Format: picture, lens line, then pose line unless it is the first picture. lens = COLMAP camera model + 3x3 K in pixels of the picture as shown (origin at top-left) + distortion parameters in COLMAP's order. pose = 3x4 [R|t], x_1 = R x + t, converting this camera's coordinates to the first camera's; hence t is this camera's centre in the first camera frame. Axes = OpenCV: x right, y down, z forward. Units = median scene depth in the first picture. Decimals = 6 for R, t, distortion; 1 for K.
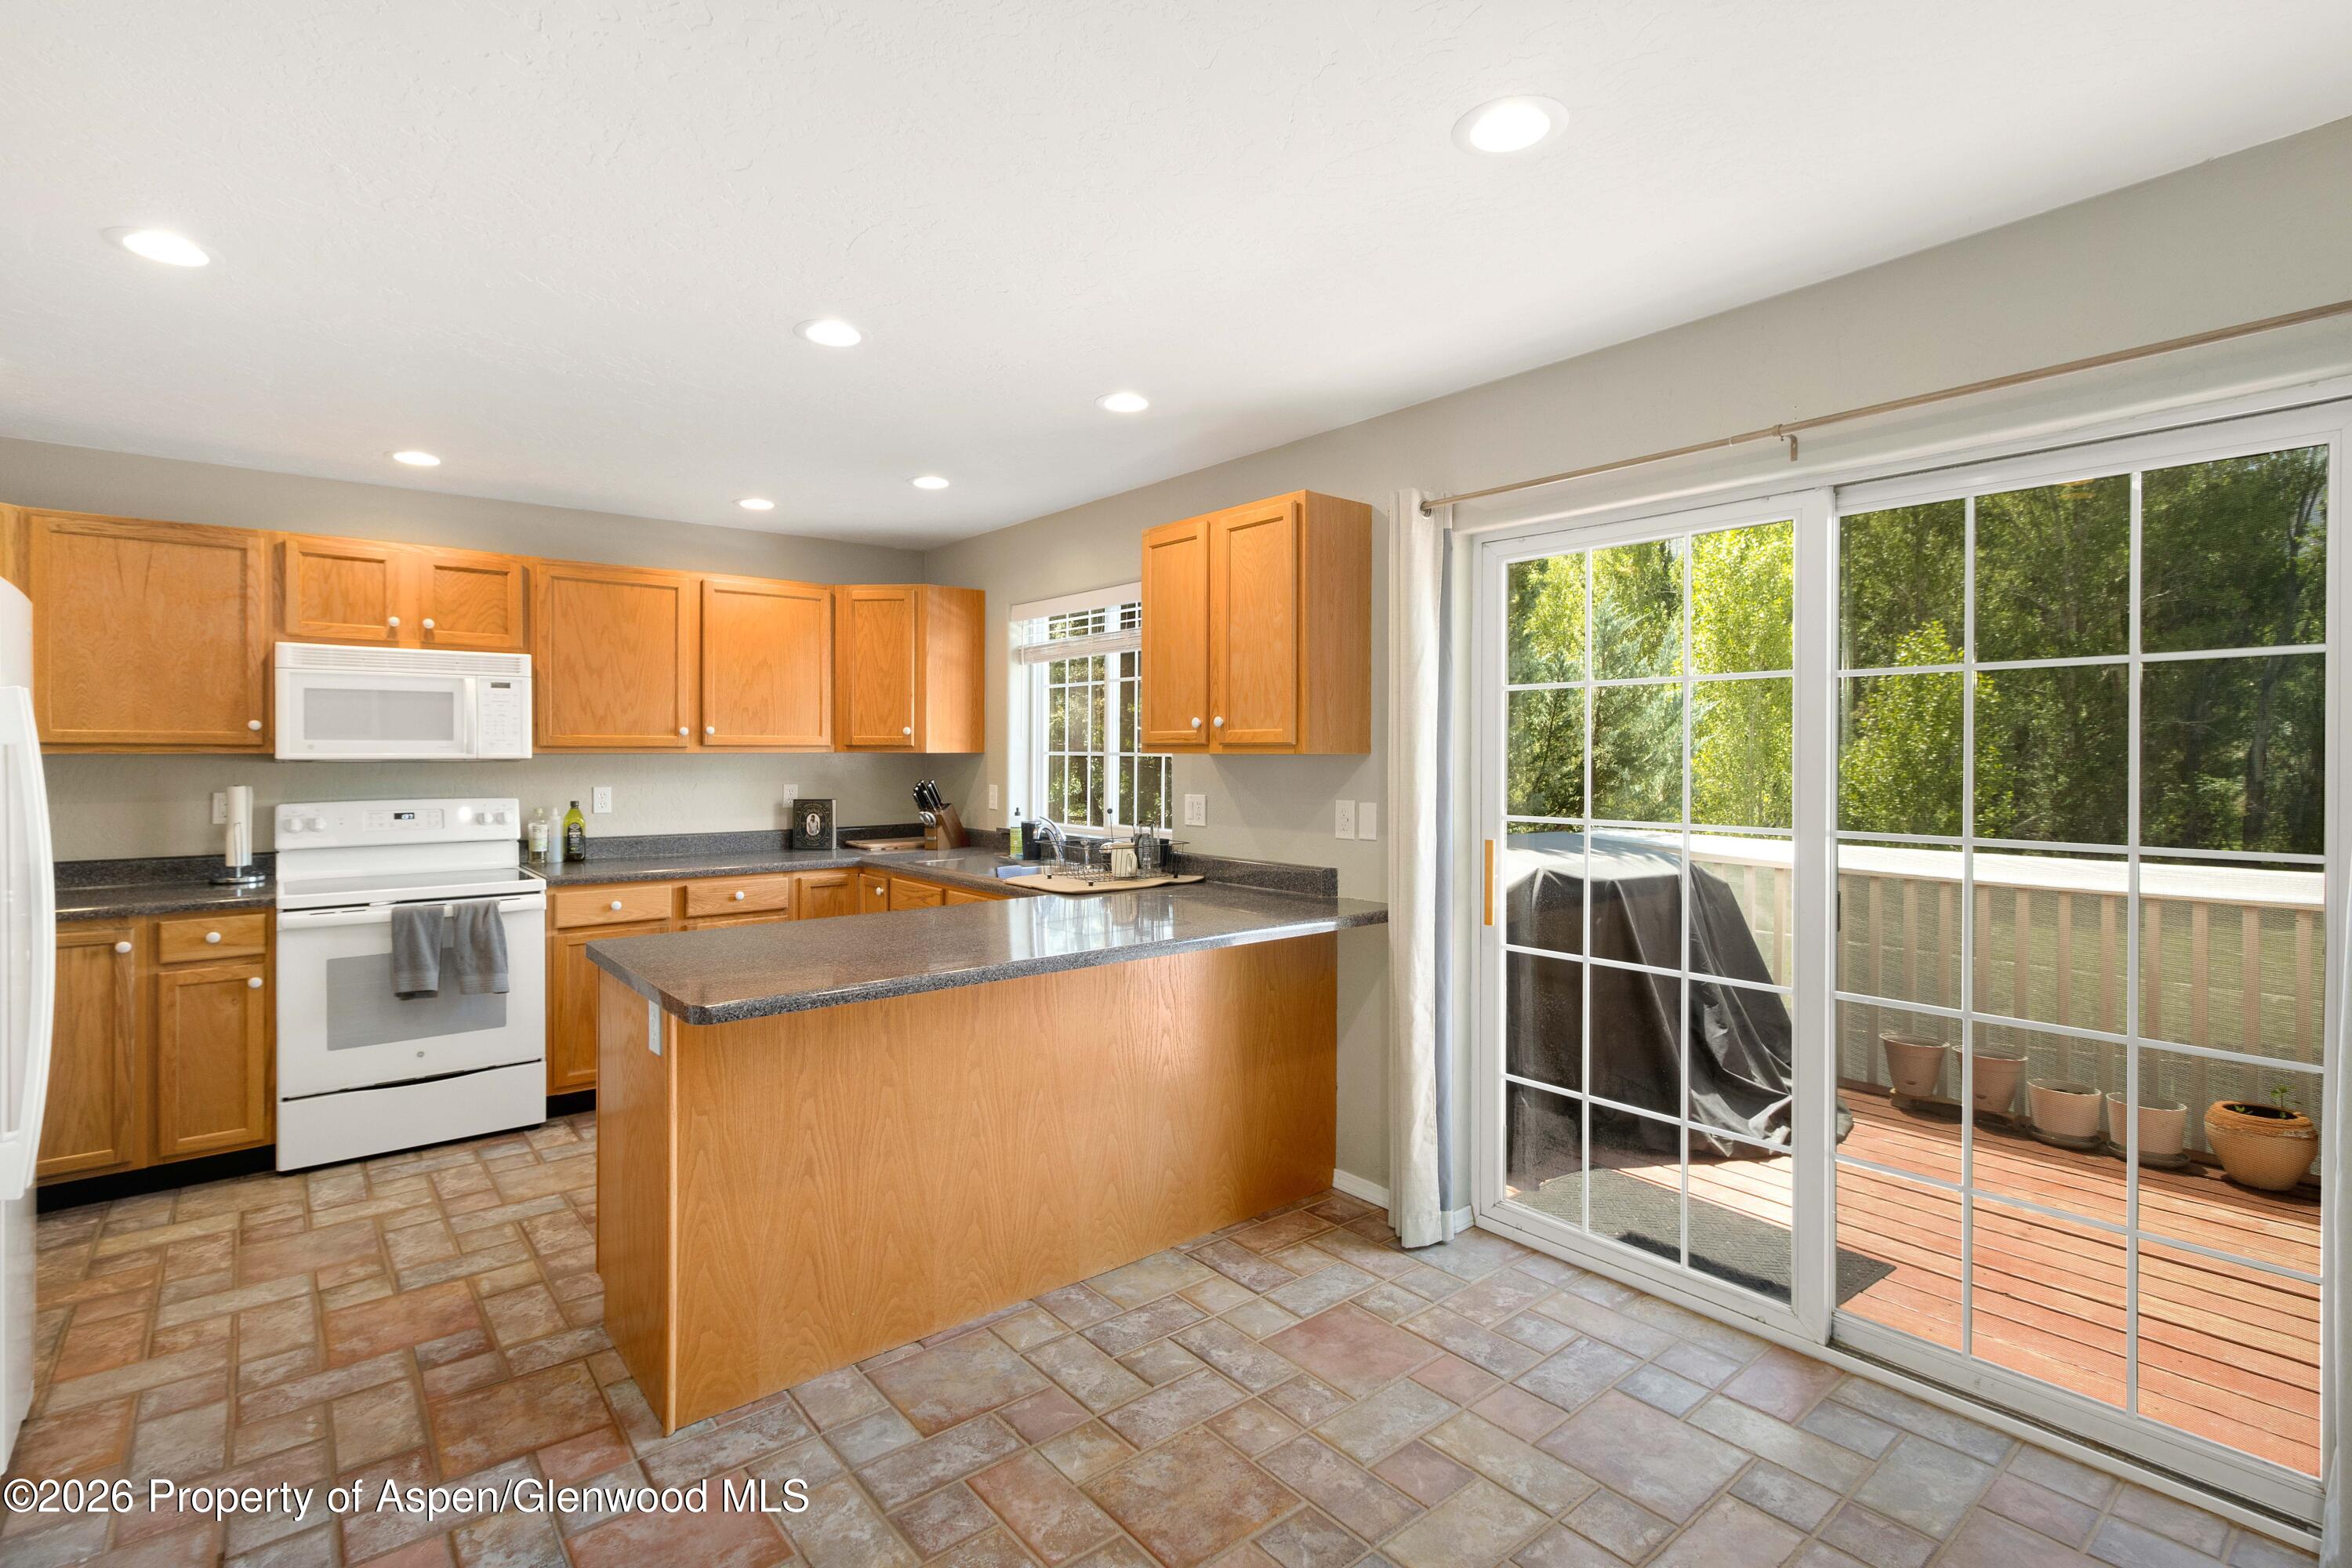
lens RADIAL K [[1152.7, 0, 1192.5], [0, 1152.7, 773.3], [0, 0, 1]] dist [0.009782, -0.006028]
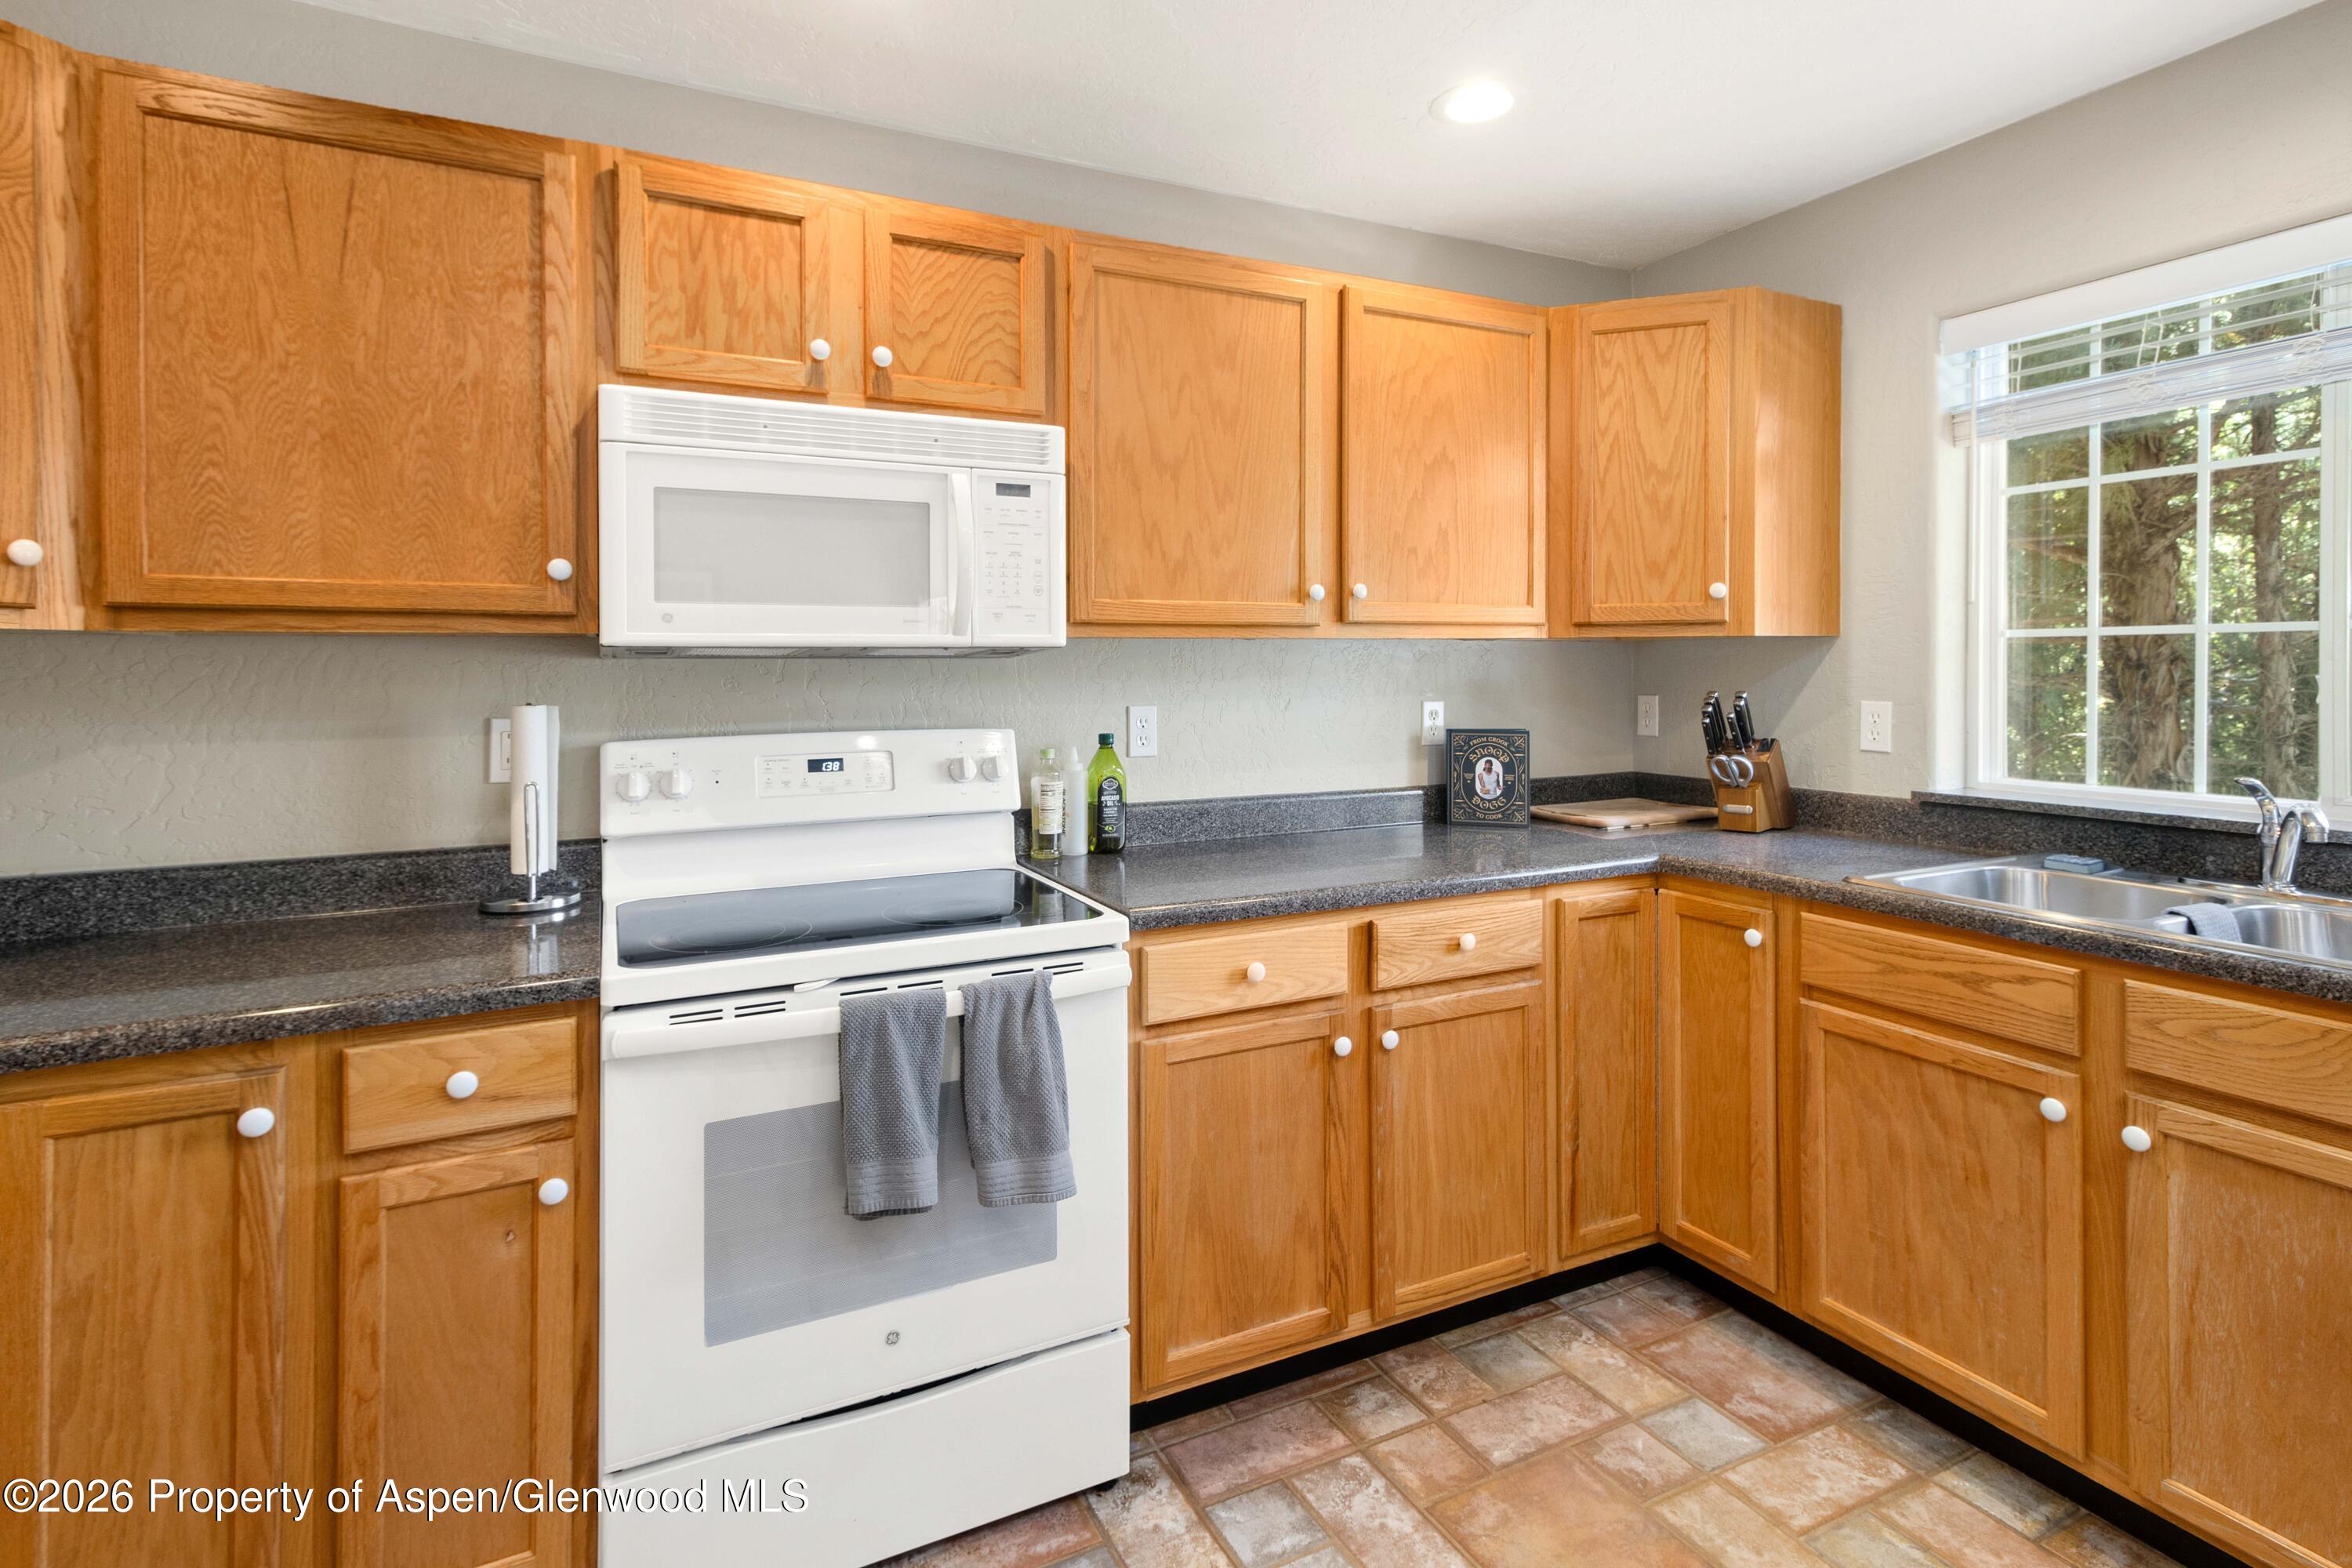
lens RADIAL K [[1152.7, 0, 1139.0], [0, 1152.7, 684.0], [0, 0, 1]] dist [0.009782, -0.006028]
pose [[0.971240, -0.006167, -0.238021, -0.456925], [0.004439, 0.999960, -0.007795, 0.006938], [0.238060, 0.006514, 0.971229, 0.582103]]
